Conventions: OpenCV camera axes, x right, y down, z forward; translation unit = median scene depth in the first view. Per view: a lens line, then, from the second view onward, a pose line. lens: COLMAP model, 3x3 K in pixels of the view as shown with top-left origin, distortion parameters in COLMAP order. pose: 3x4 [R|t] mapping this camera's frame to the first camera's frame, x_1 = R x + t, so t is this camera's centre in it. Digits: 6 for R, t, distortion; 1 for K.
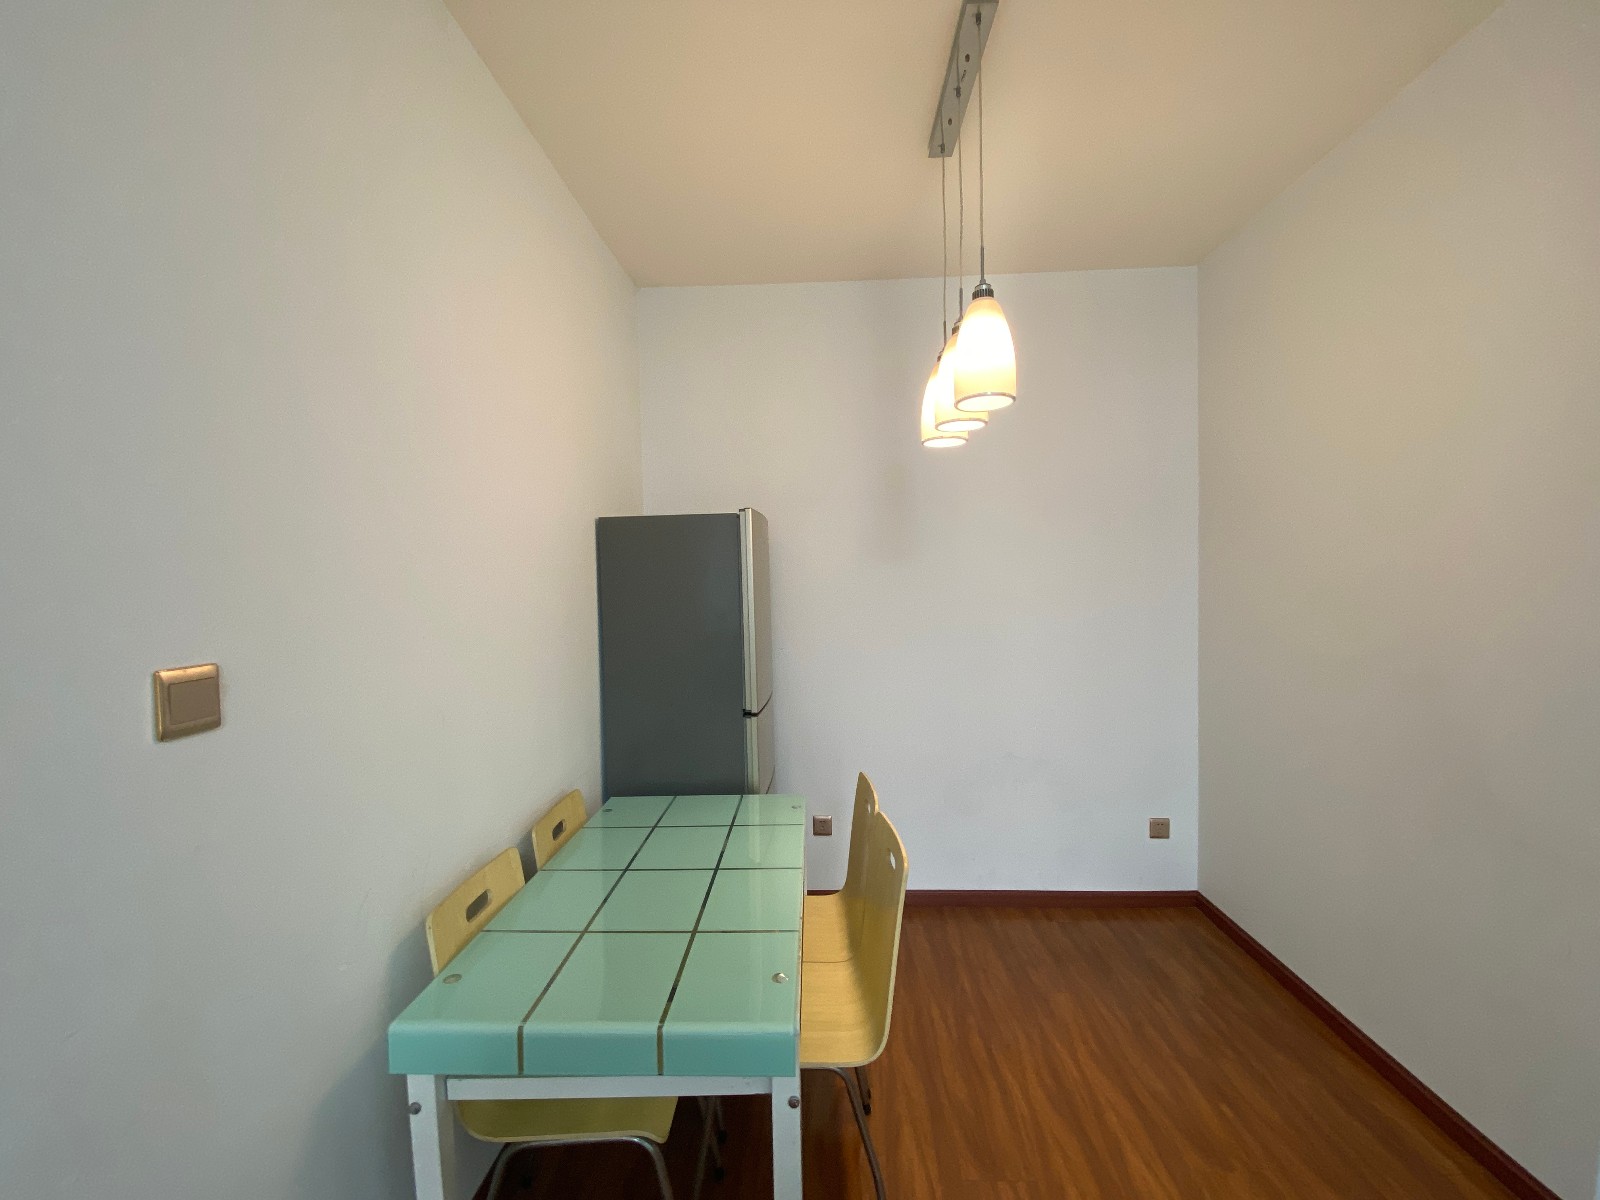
lens RADIAL K [[653.3, 0, 800.2], [0, 653.3, 597.8], [0, 0, 1]] dist [-0.013472, -0.000314]
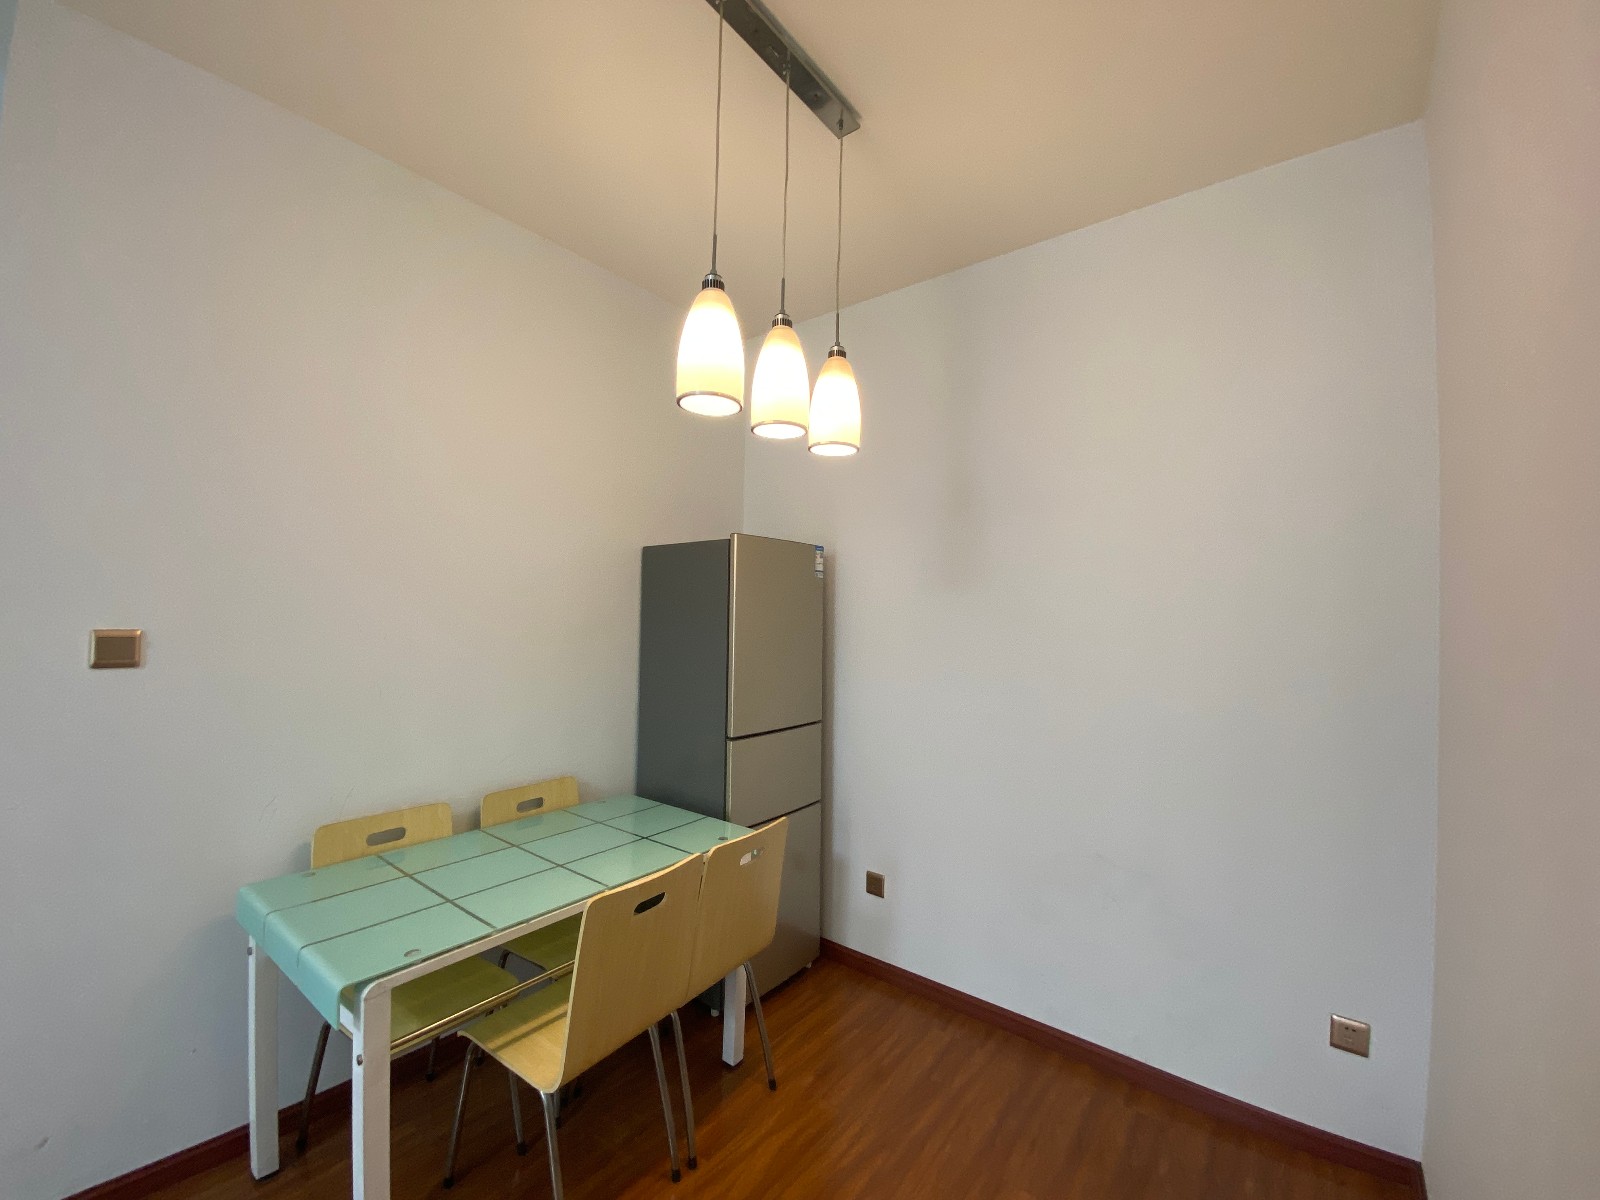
lens RADIAL K [[653.3, 0, 804.1], [0, 653.3, 603.1], [0, 0, 1]] dist [-0.013472, -0.000314]
pose [[0.817907, 0.031253, -0.574502, 0.682125], [-0.058444, 0.997872, -0.028920, -0.008058], [0.572375, 0.057230, 0.817992, 0.275269]]
